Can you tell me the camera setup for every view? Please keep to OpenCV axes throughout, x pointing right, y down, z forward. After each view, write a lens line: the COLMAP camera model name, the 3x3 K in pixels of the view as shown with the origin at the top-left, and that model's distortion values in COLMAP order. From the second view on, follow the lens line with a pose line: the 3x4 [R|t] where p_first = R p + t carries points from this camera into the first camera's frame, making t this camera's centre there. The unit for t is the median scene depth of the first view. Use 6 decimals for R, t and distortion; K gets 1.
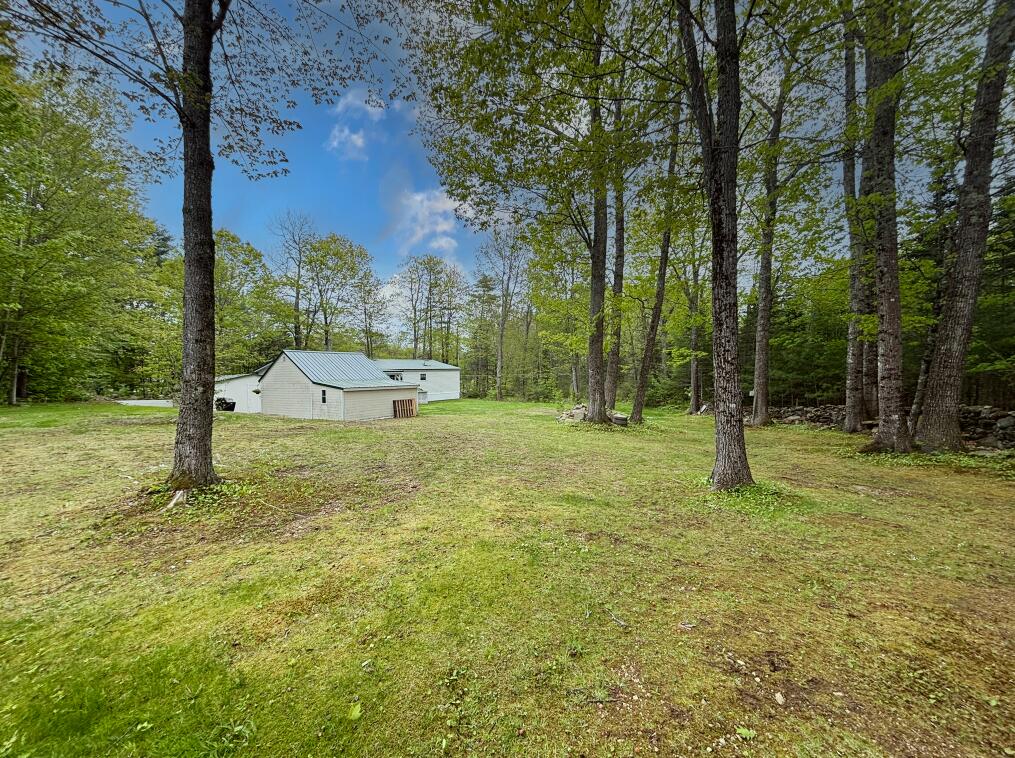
lens RADIAL K [[408.8, 0, 507.8], [0, 408.8, 382.4], [0, 0, 1]] dist [-0.001396, 0.000009]
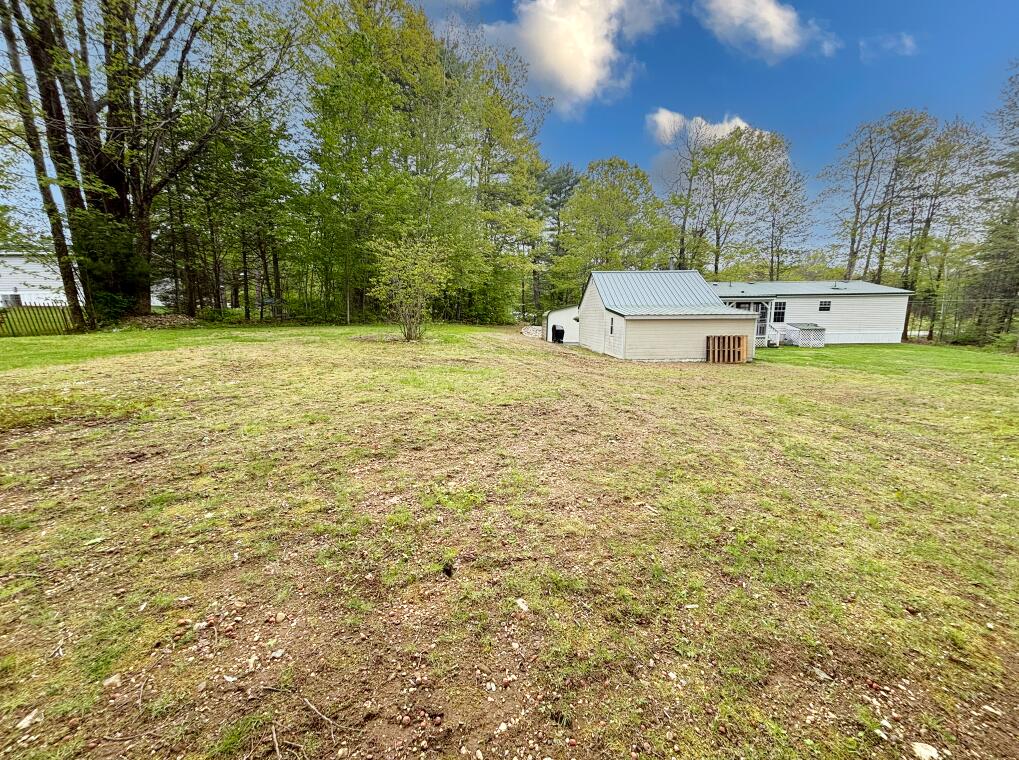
lens RADIAL K [[410.4, 0, 509.1], [0, 410.4, 379.8], [0, 0, 1]] dist [-0.001396, 0.000009]
pose [[0.568391, 0.140881, -0.810608, 0.053638], [-0.018209, 0.987144, 0.158795, 0.007607], [0.822557, -0.075497, 0.563648, 0.192486]]
